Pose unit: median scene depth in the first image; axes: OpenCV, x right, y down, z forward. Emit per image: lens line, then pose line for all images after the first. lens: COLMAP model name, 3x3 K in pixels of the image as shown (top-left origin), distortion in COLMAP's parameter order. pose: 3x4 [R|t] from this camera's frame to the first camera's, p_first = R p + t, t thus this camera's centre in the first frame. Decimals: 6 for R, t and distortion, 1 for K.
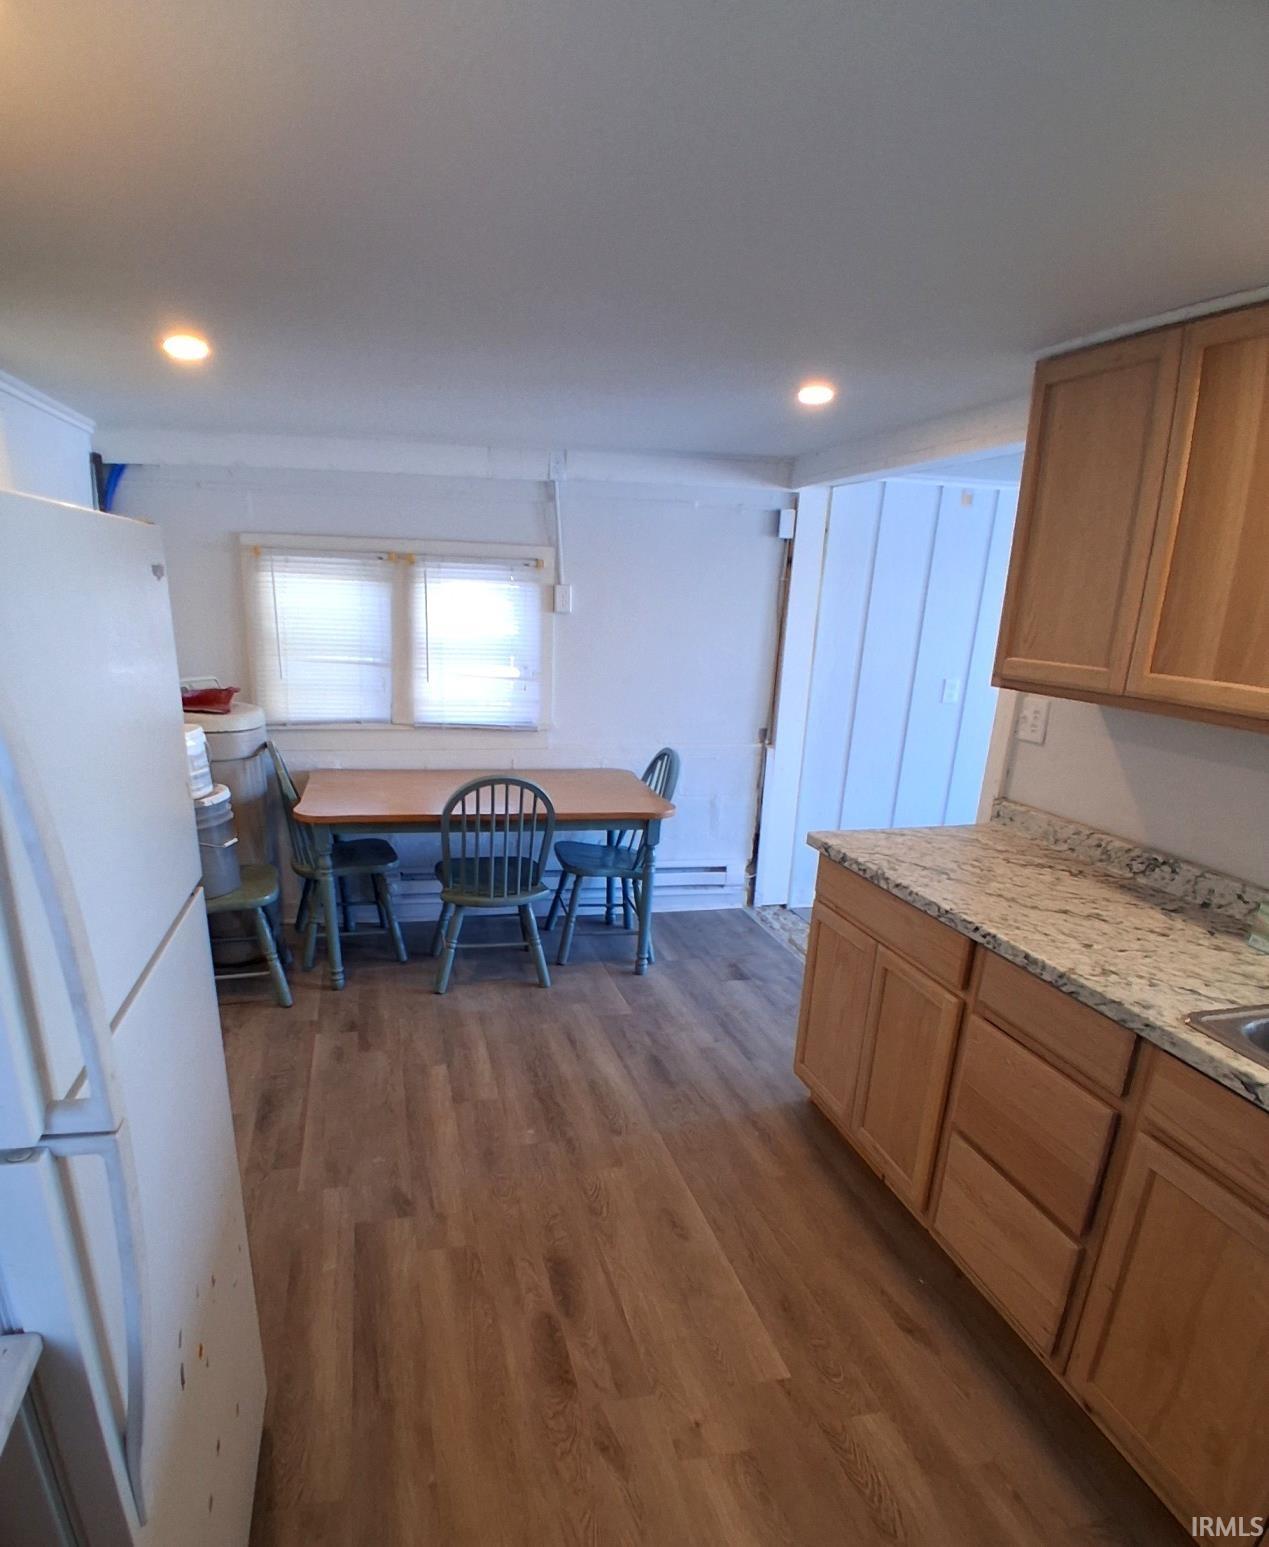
lens RADIAL K [[669.8, 0, 631.6], [0, 669.8, 779.9], [0, 0, 1]] dist [-0.018308, -0.000310]
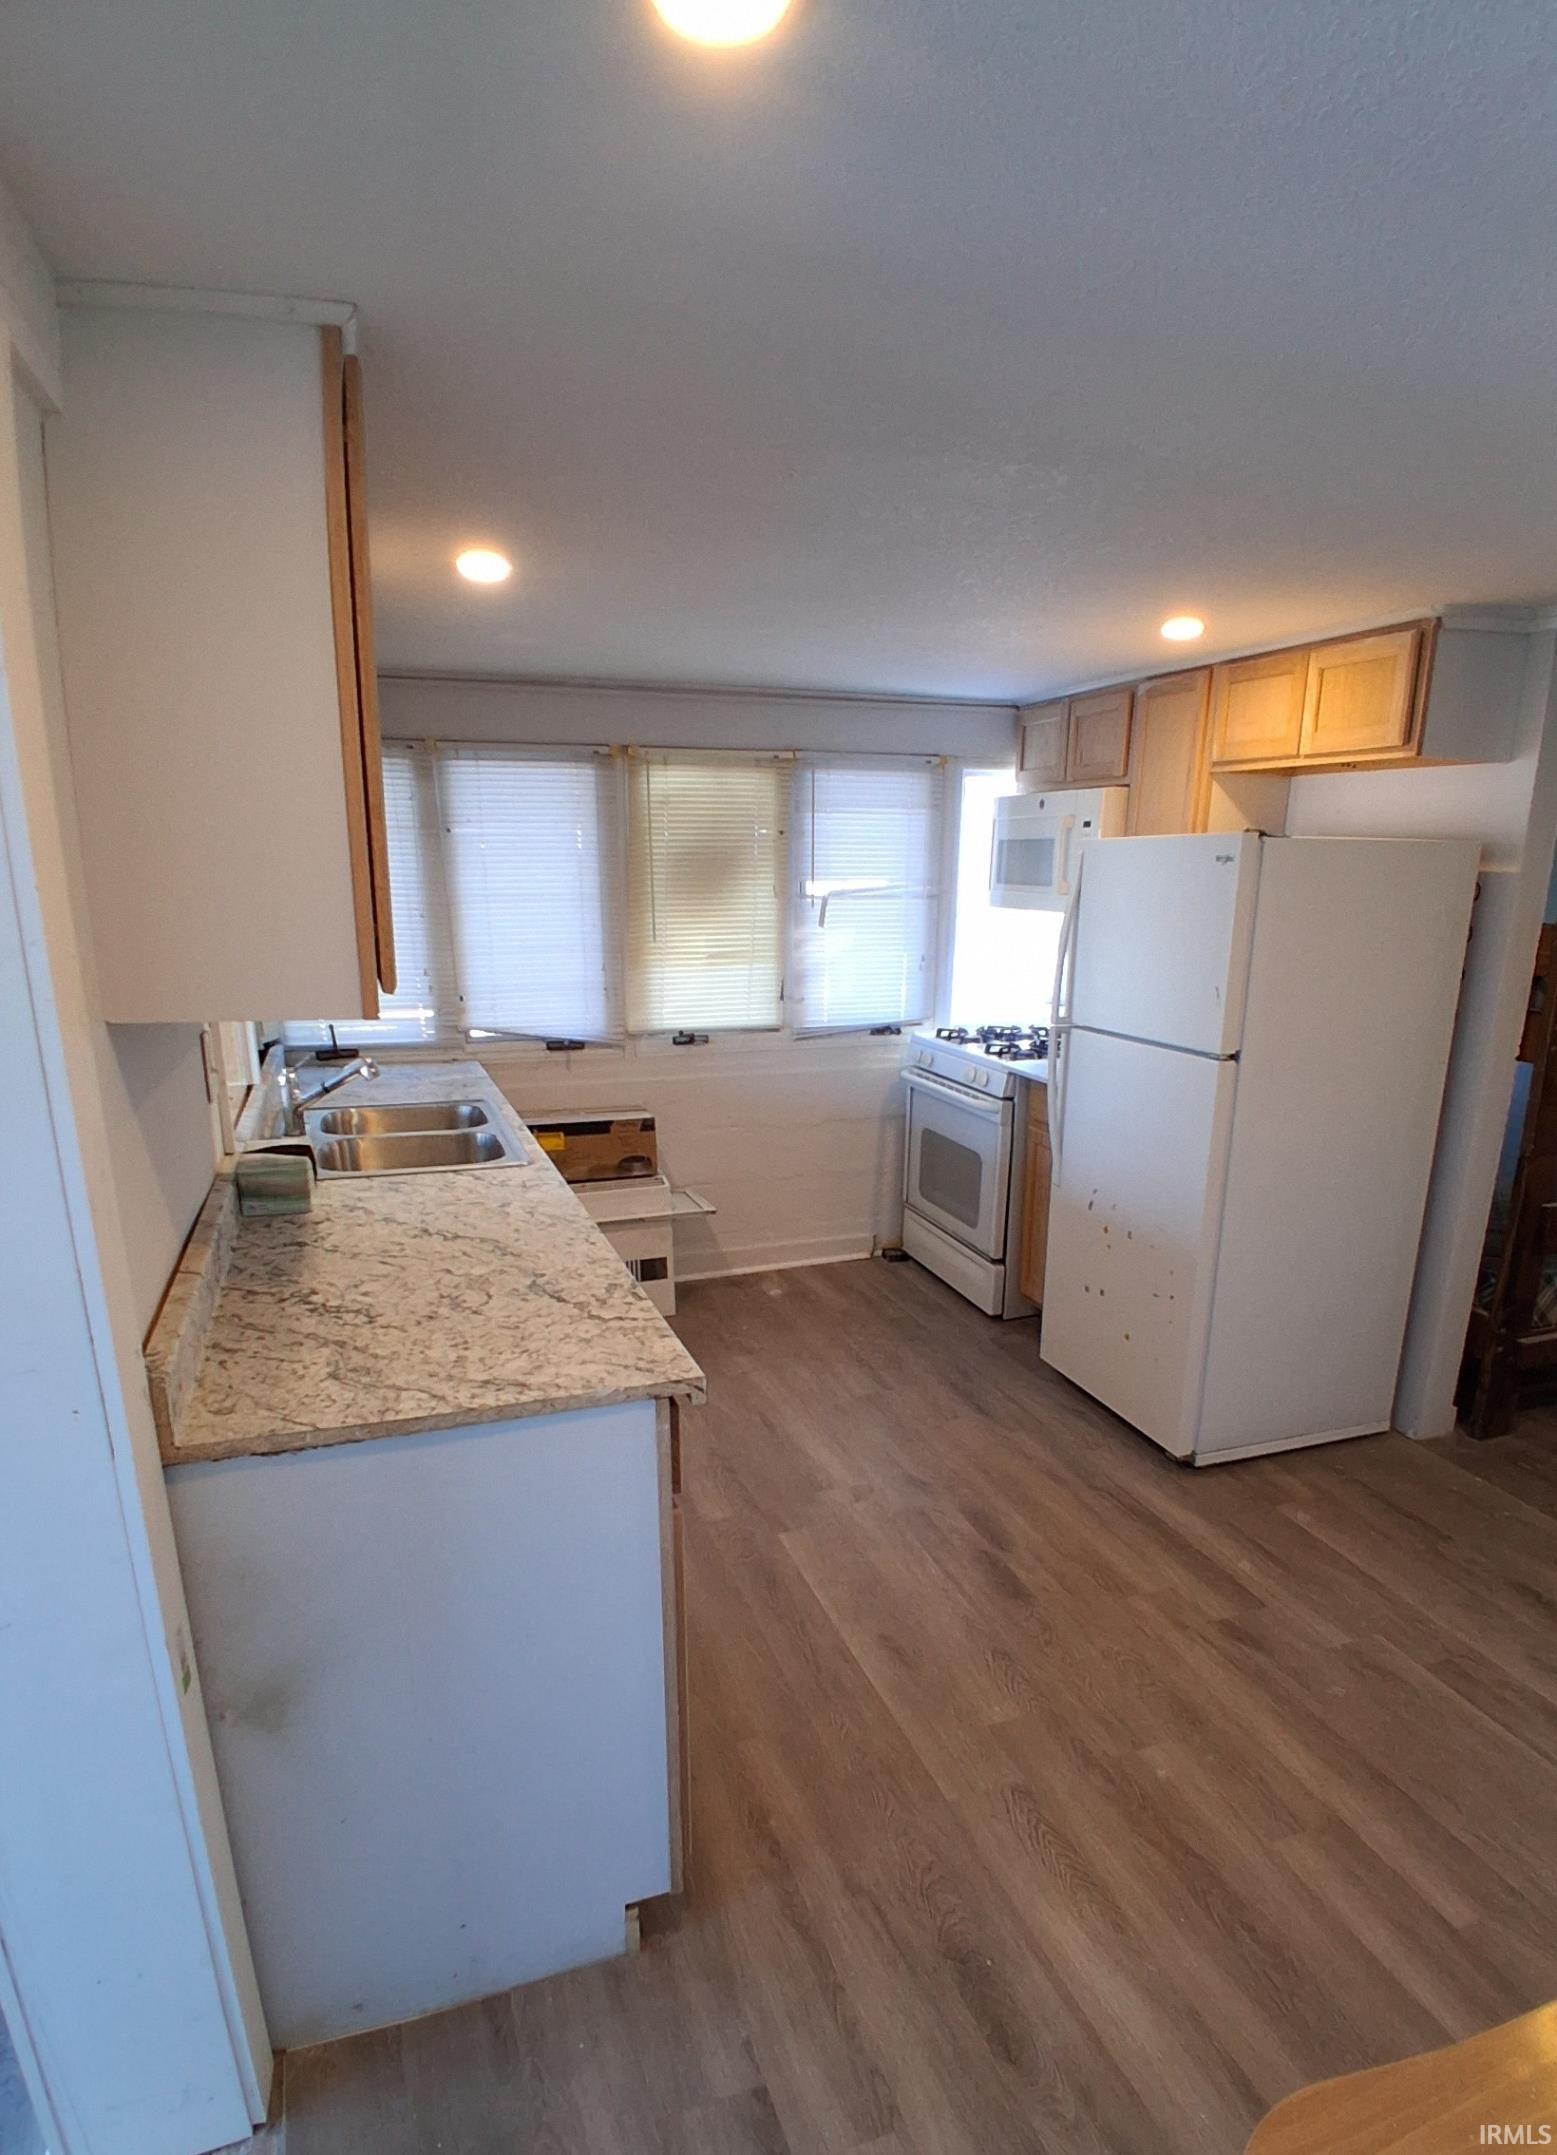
lens RADIAL K [[924.6, 0, 770.8], [0, 924.6, 1076.1], [0, 0, 1]] dist [0.001566, 0.000078]
pose [[-0.997835, -0.023401, -0.061471, 0.323933], [-0.049850, 0.878748, 0.474675, -0.482201], [0.042910, 0.476711, -0.878012, 1.775030]]
